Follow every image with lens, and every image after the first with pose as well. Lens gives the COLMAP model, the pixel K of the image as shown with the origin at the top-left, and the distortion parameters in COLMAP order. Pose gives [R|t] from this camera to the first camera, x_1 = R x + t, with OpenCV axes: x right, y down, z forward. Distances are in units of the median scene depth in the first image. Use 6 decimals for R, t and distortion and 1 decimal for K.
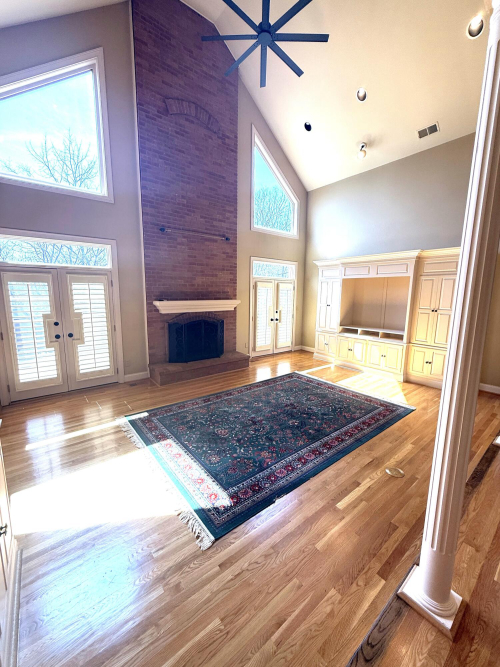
lens RADIAL K [[266.0, 0, 250.0], [0, 266.0, 333.5], [0, 0, 1]] dist [0.001619, 0.000323]
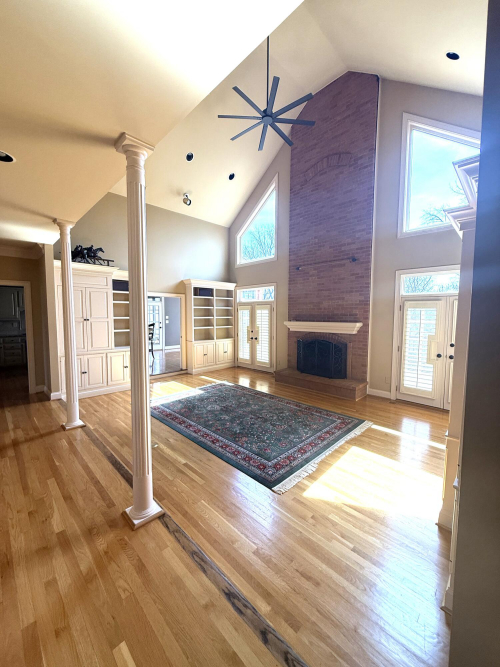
lens RADIAL K [[266.0, 0, 250.0], [0, 266.0, 333.5], [0, 0, 1]] dist [0.001619, 0.000323]
pose [[0.113385, 0.062672, -0.991572, 1.009534], [-0.154714, 0.986948, 0.044688, -0.092402], [0.981431, 0.148344, 0.121602, 0.661373]]
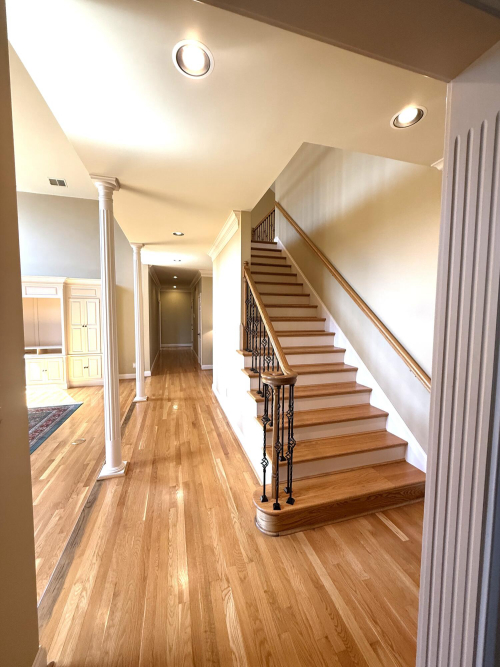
lens RADIAL K [[266.0, 0, 250.0], [0, 266.0, 333.5], [0, 0, 1]] dist [0.001619, 0.000323]
pose [[0.381387, -0.070682, 0.921709, -0.182207], [0.137491, 0.990320, 0.019052, 0.034155], [-0.914134, 0.119460, 0.387413, -0.213677]]
